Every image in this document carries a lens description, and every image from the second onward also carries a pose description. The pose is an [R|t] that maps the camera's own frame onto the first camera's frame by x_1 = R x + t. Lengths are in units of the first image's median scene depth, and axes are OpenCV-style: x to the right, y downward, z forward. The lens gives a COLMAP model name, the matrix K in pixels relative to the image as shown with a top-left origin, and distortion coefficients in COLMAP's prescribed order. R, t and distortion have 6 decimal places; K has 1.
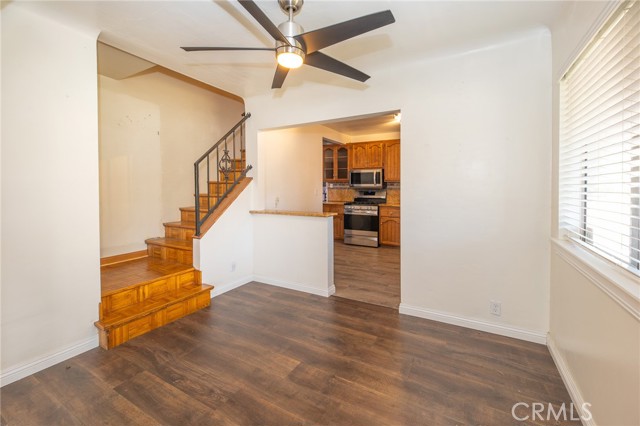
lens RADIAL K [[272.5, 0, 309.1], [0, 272.5, 201.0], [0, 0, 1]] dist [0.000210, 0.000056]
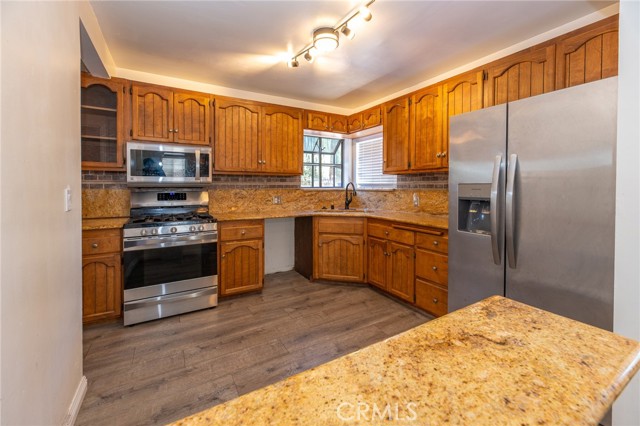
lens RADIAL K [[271.0, 0, 331.7], [0, 271.0, 188.1], [0, 0, 1]] dist [-0.000029, -0.000066]
pose [[0.462391, -0.006015, 0.886656, -0.138456], [0.042010, 0.999003, -0.015131, -0.042886], [-0.885680, 0.044245, 0.462183, 0.962823]]
